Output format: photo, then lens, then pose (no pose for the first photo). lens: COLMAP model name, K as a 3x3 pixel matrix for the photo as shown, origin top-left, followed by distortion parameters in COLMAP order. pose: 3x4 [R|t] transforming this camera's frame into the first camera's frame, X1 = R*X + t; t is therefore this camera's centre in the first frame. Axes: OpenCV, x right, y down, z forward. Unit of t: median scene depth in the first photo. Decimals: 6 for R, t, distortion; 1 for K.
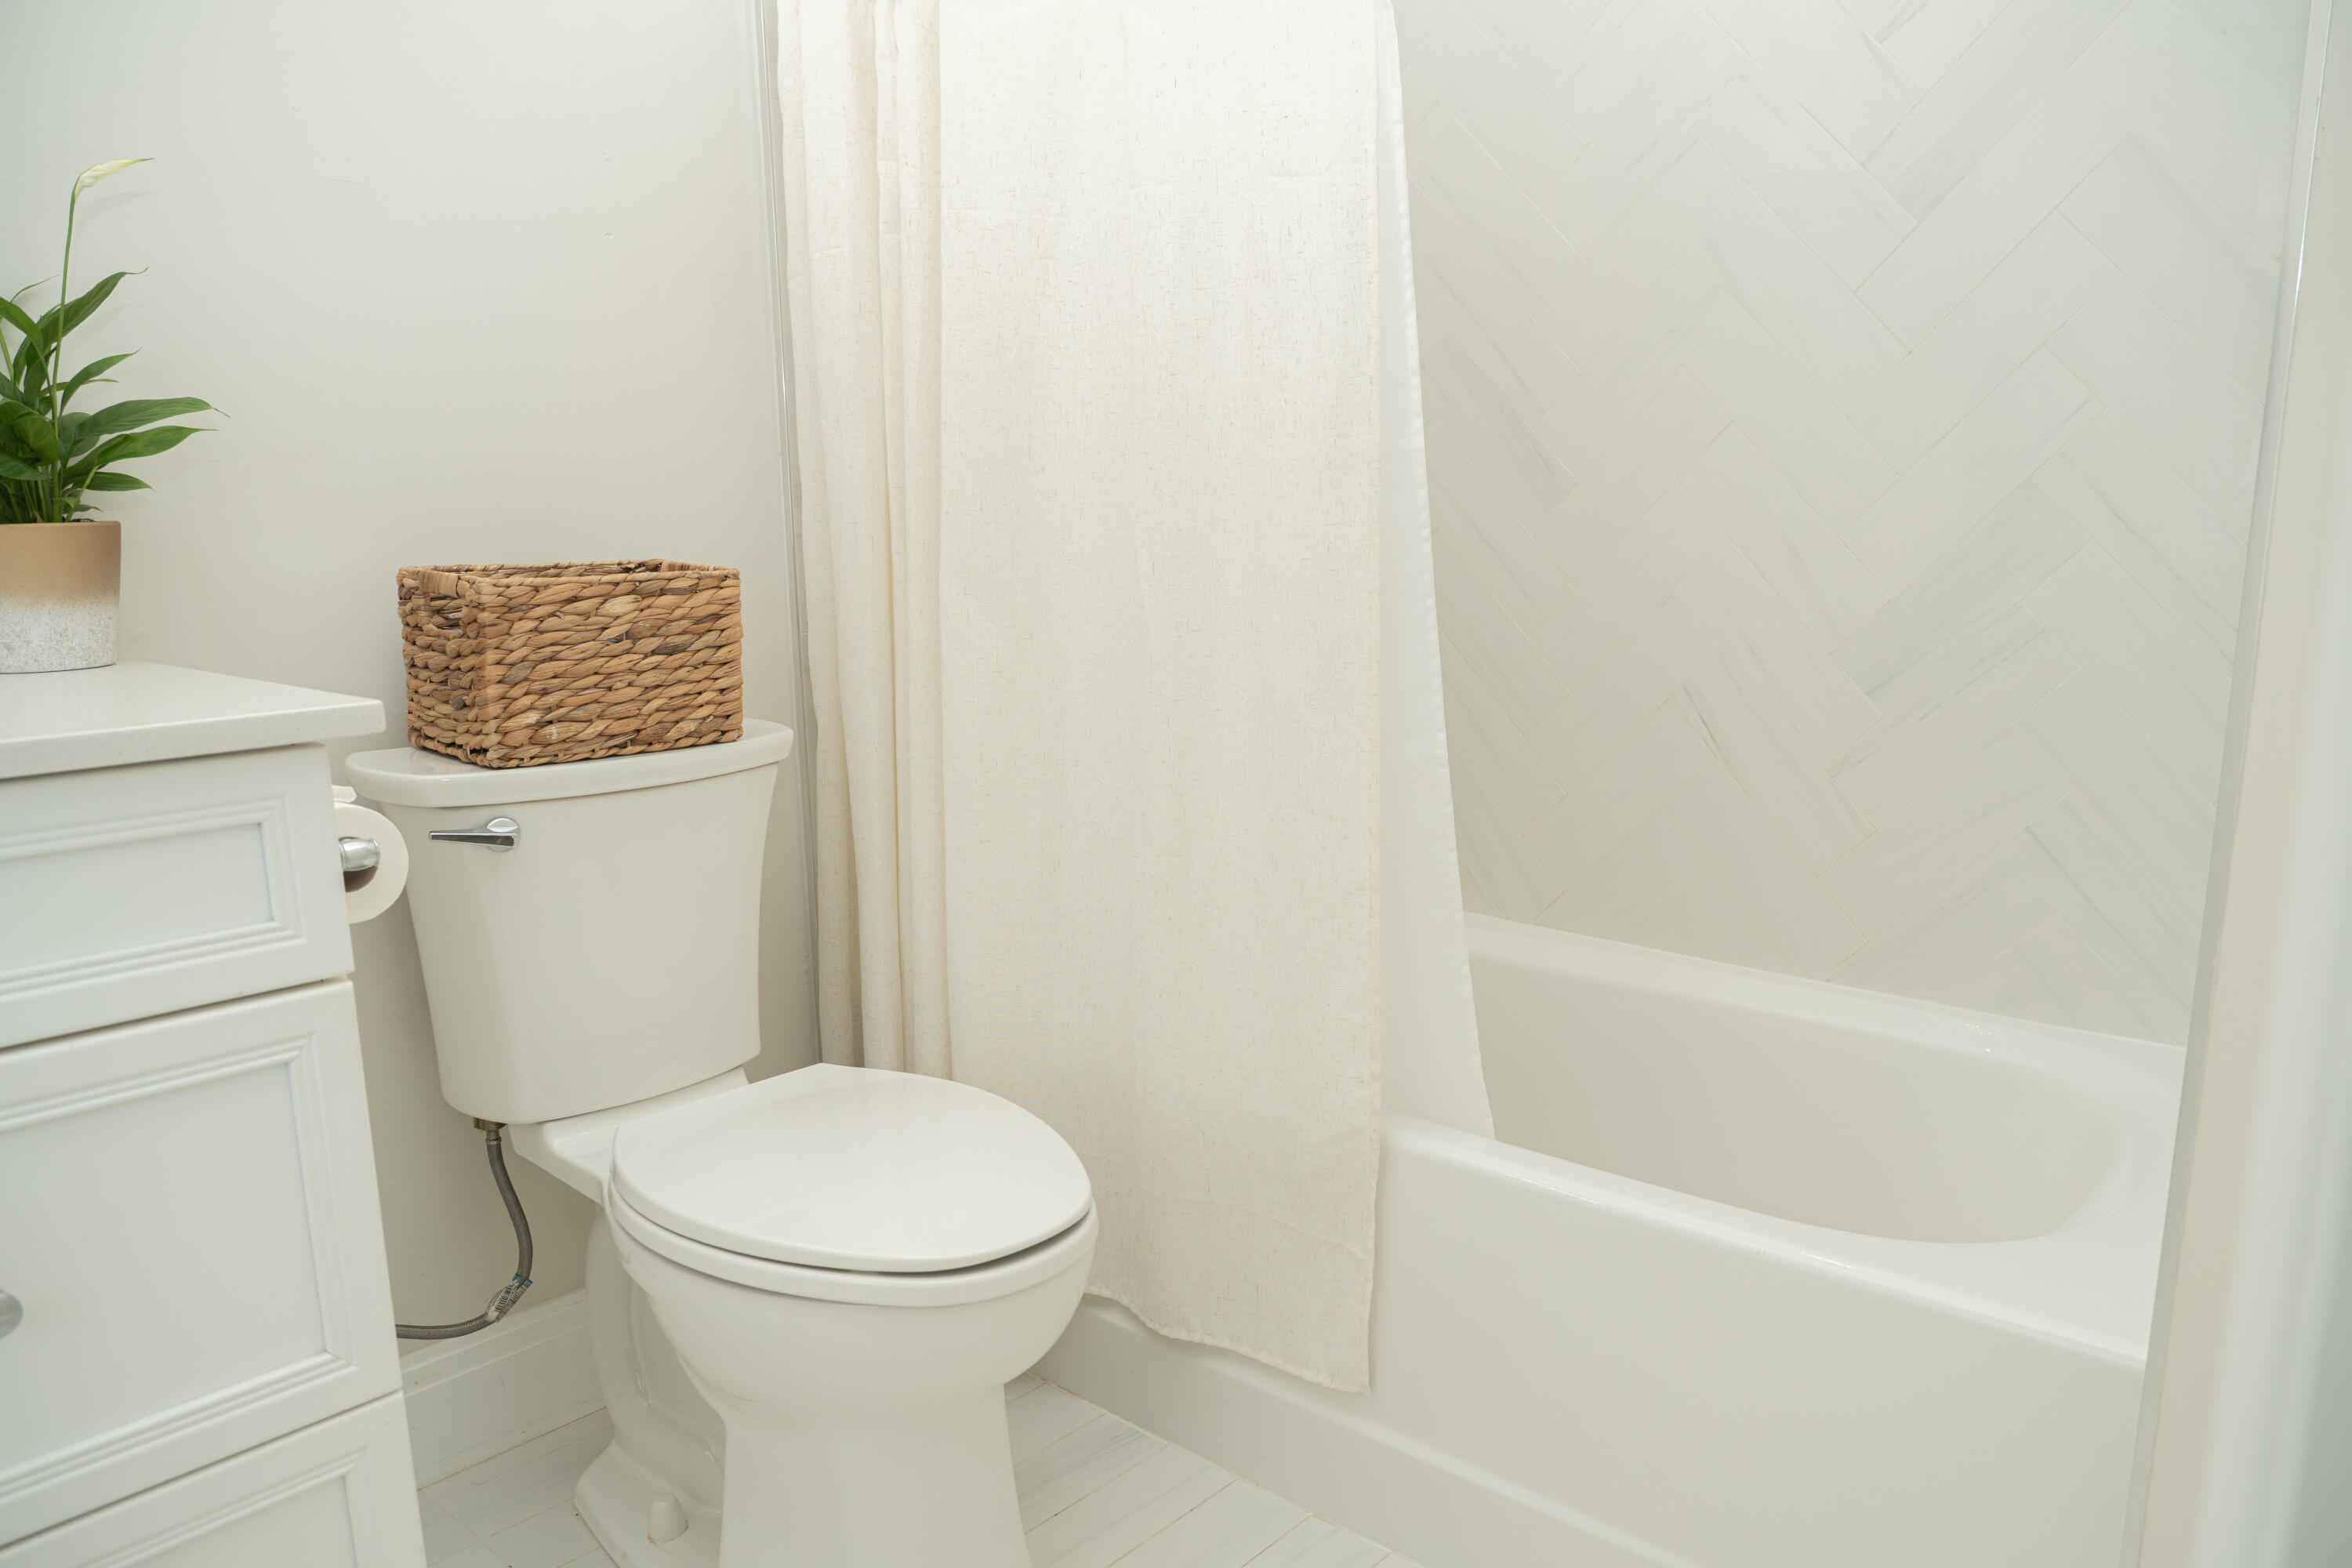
lens RADIAL K [[1708.4, 0, 1179.7], [0, 1708.4, 811.5], [0, 0, 1]] dist [-0.016589, 0.003797]
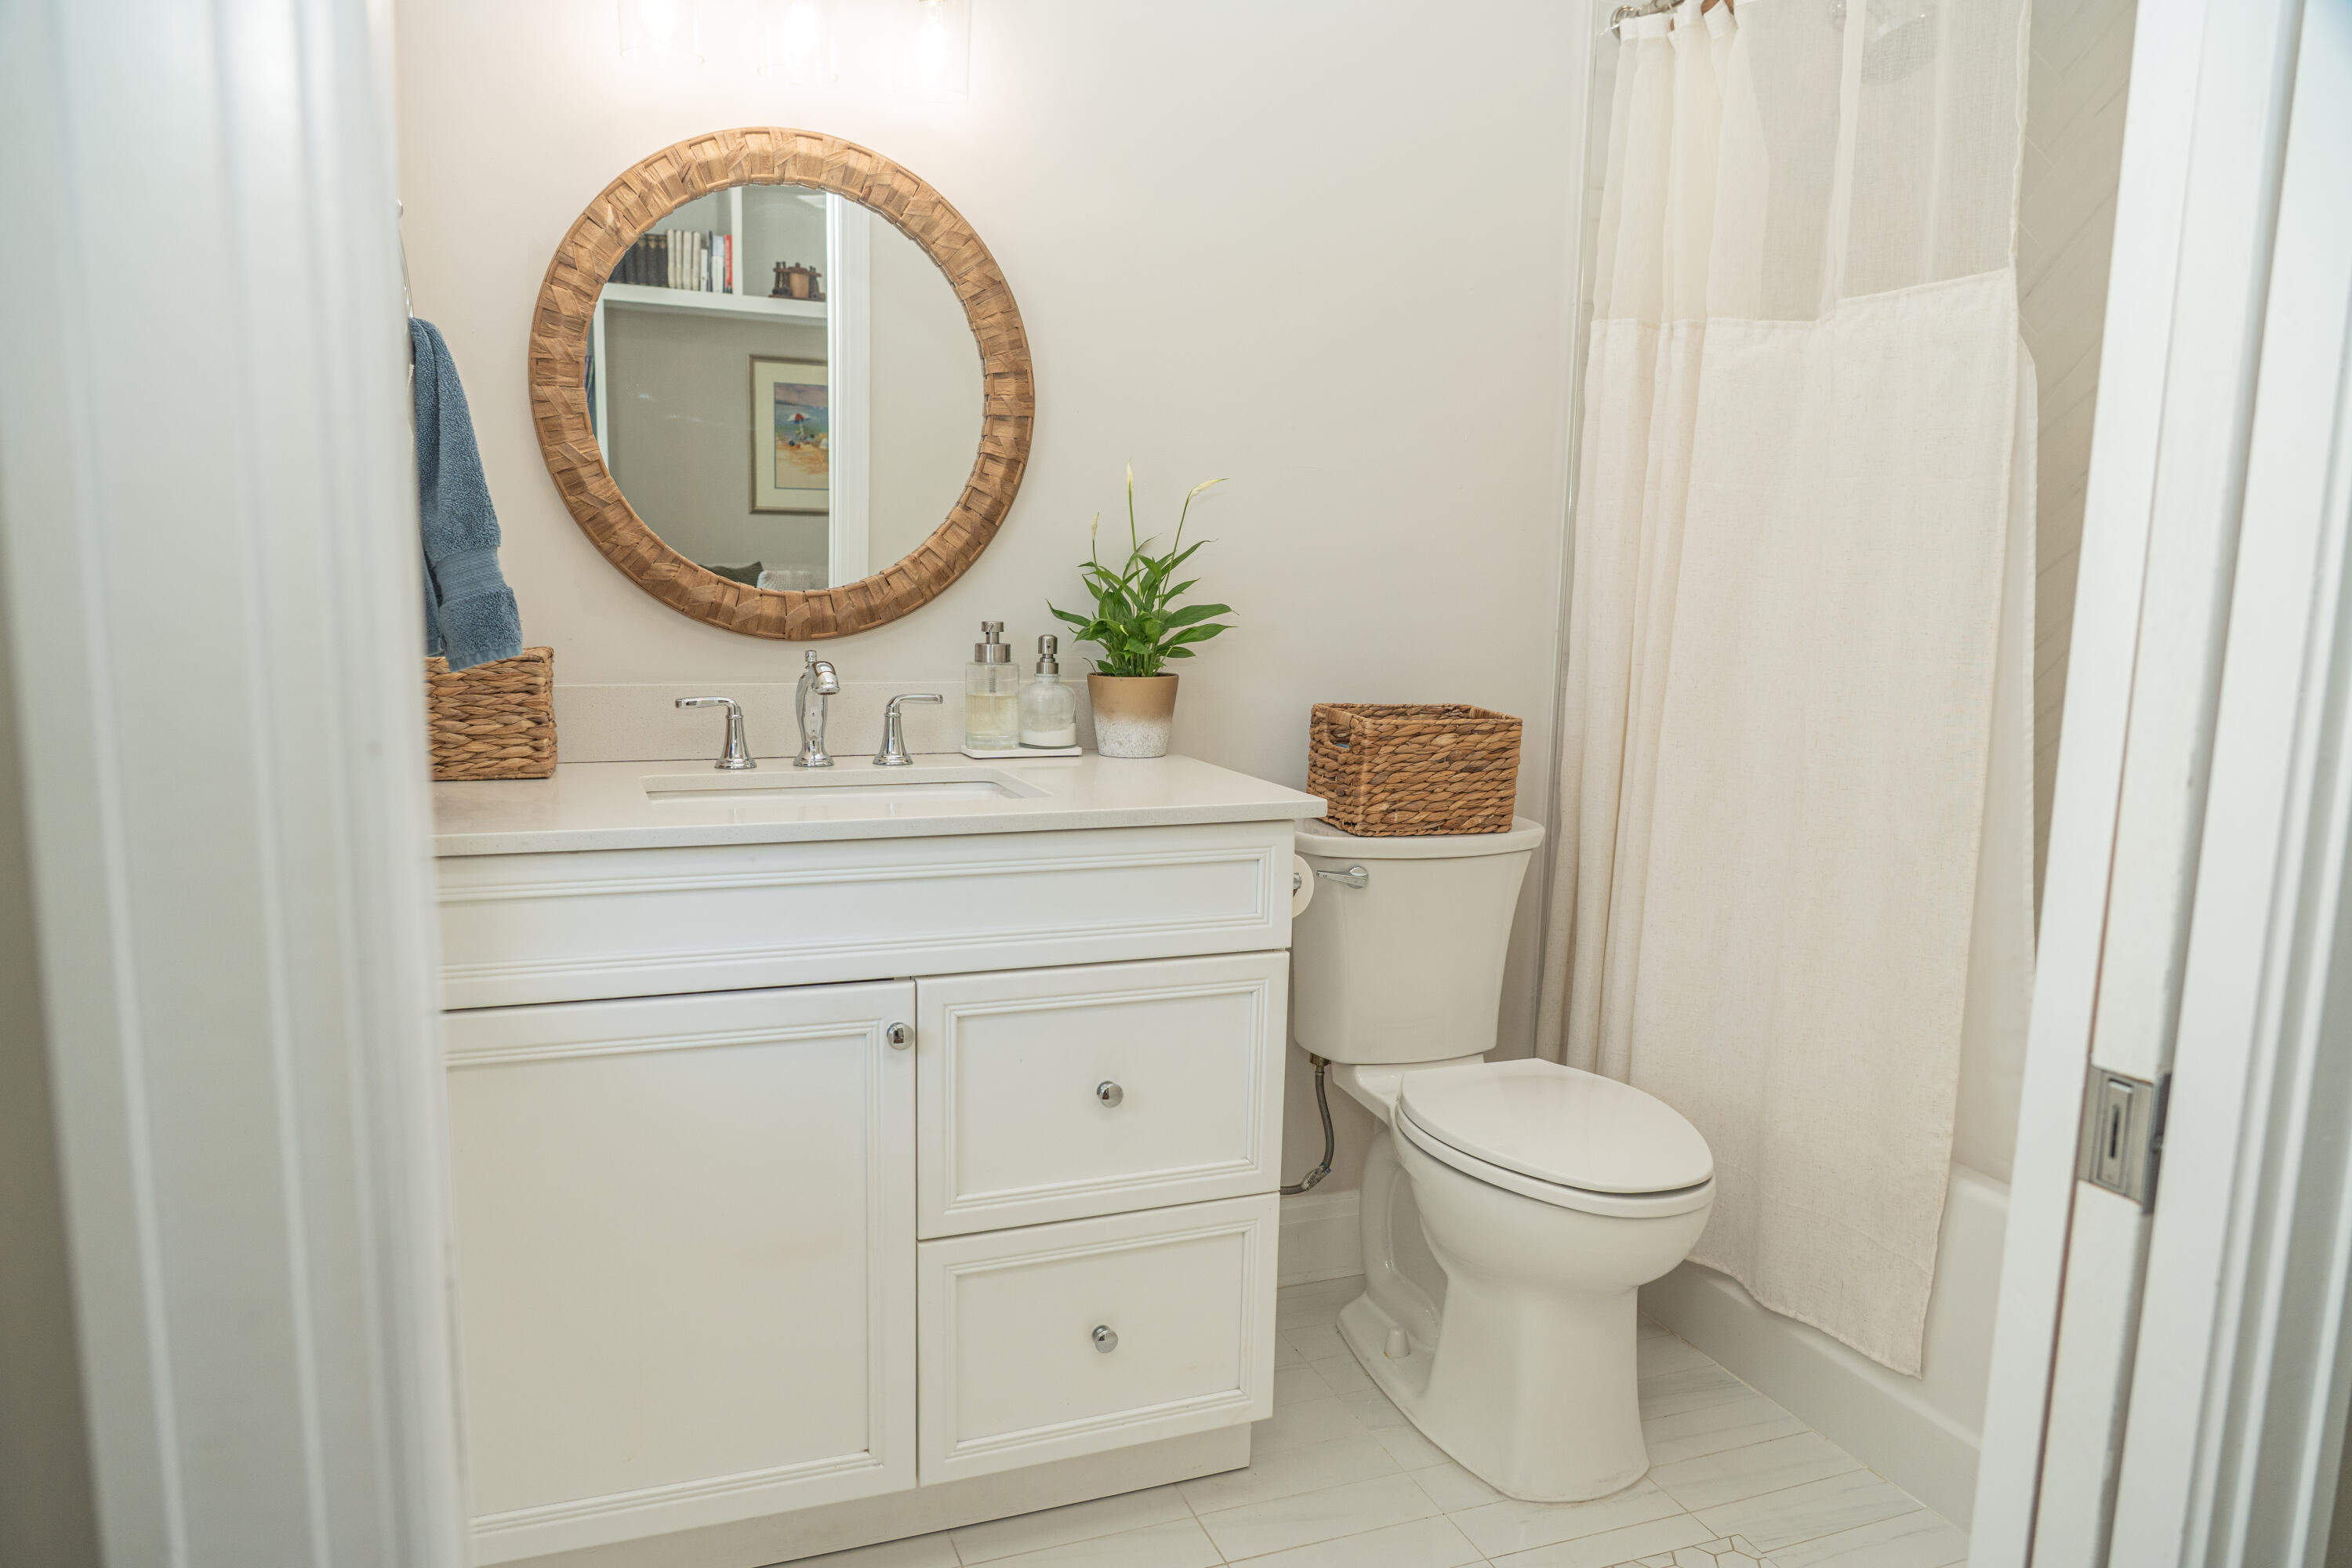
lens RADIAL K [[1708.4, 0, 1179.7], [0, 1708.4, 811.5], [0, 0, 1]] dist [-0.016589, 0.003797]
pose [[0.906851, 0.104956, -0.408172, 0.091032], [-0.119318, 0.992808, -0.009805, -0.011514], [0.404208, 0.057594, 0.912852, -0.496395]]
